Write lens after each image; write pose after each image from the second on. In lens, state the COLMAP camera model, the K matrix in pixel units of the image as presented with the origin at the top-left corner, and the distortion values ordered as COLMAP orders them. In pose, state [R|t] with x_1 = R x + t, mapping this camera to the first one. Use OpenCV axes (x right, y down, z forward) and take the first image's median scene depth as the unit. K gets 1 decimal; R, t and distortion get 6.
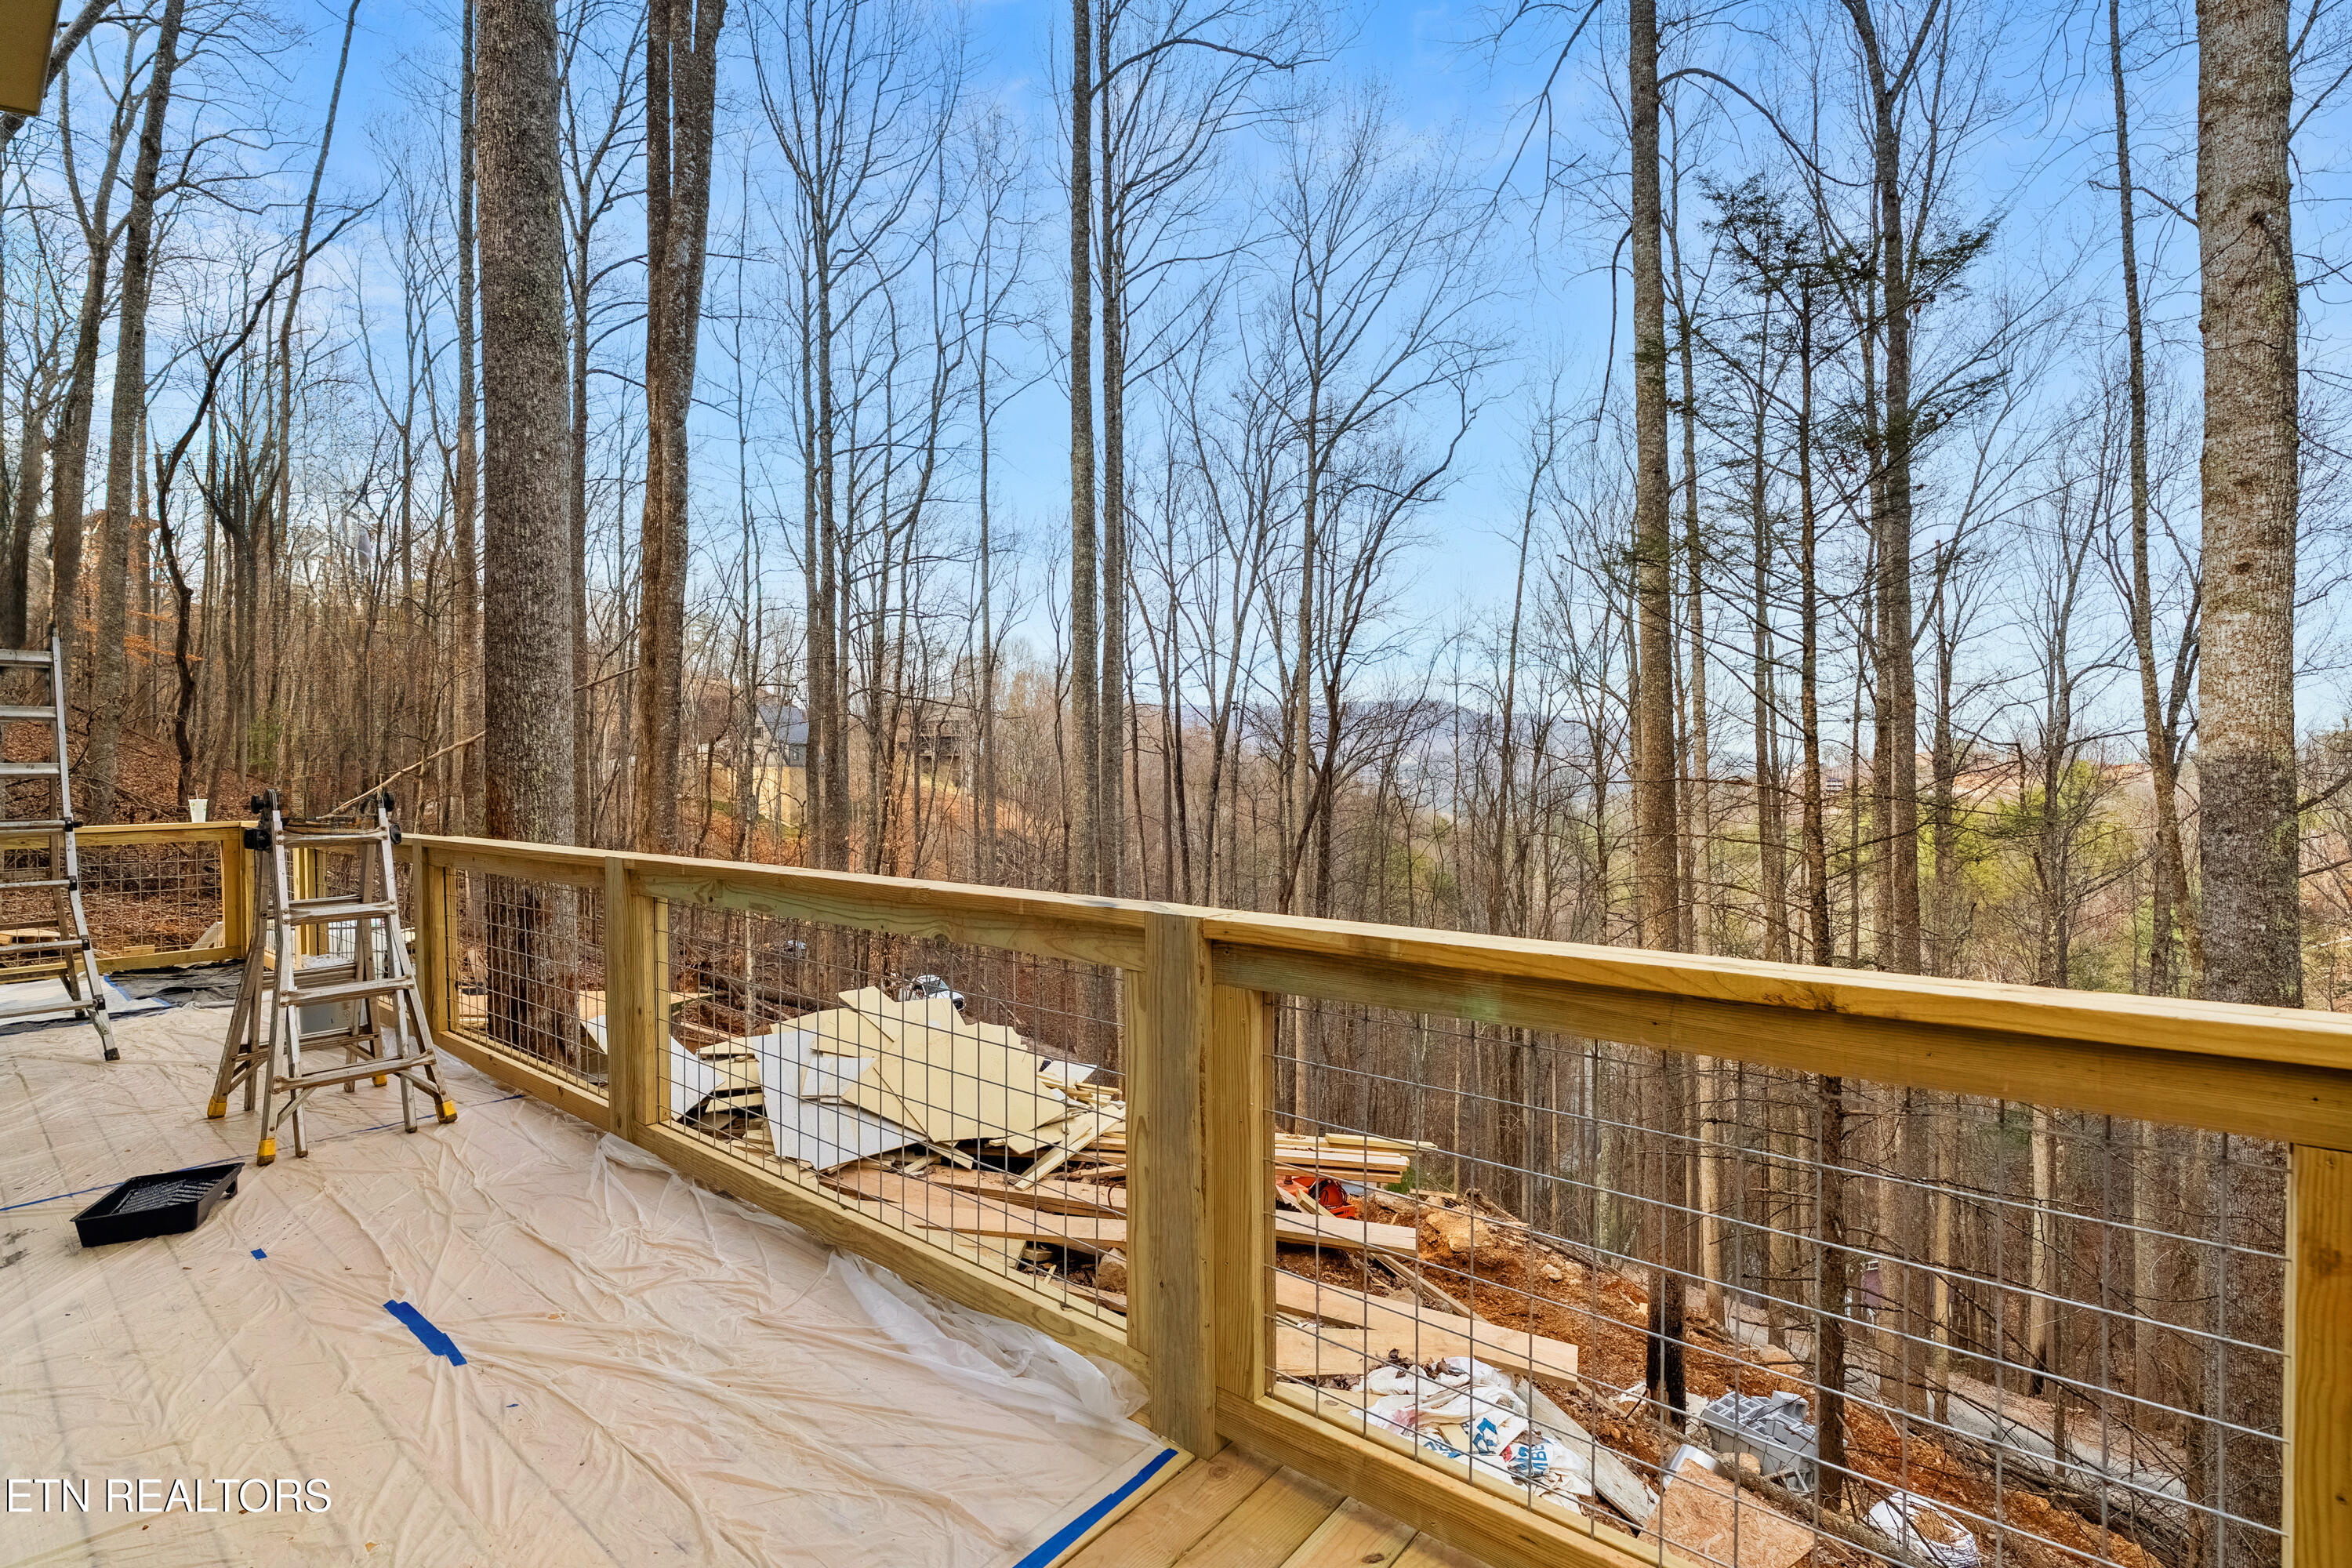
lens RADIAL K [[1085.2, 0, 1173.5], [0, 1085.2, 775.6], [0, 0, 1]] dist [-0.001547, 0.000529]
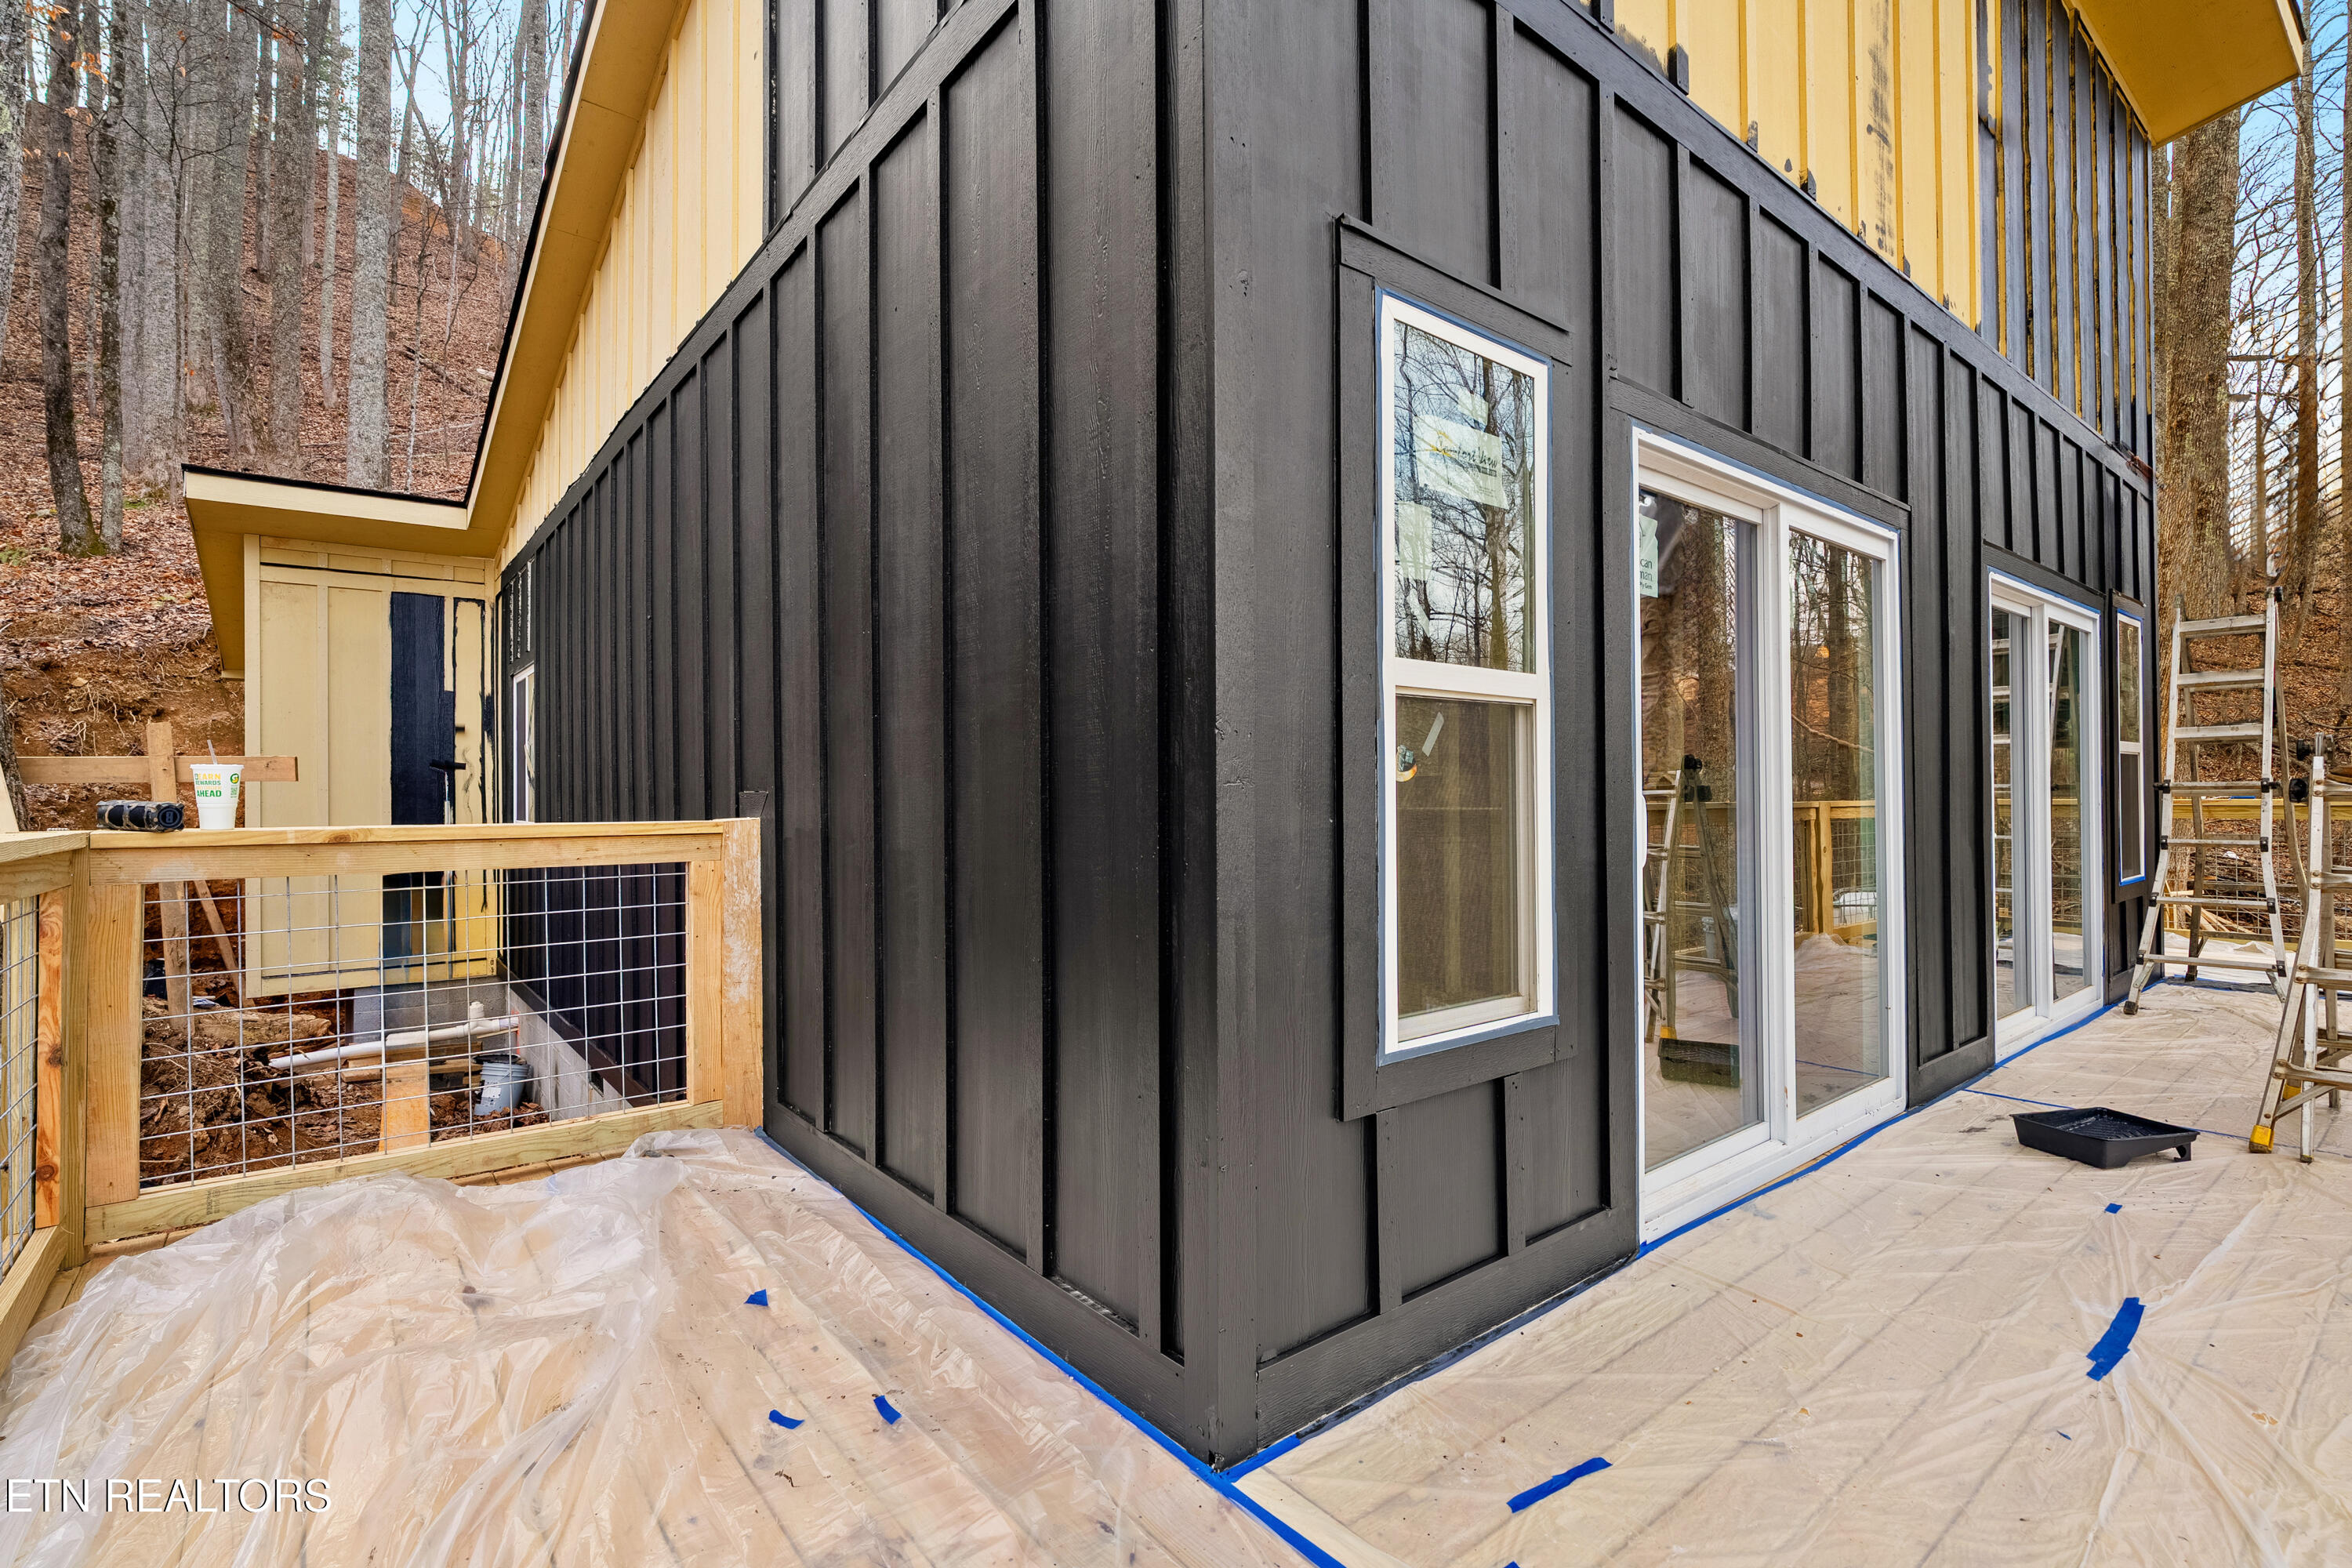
lens RADIAL K [[1085.2, 0, 1173.5], [0, 1085.2, 775.6], [0, 0, 1]] dist [-0.001547, 0.000529]
pose [[-0.191577, -0.002449, -0.981475, 0.240367], [0.001071, 0.999996, -0.002705, 0.065658], [0.981477, -0.001569, -0.191573, 0.375803]]
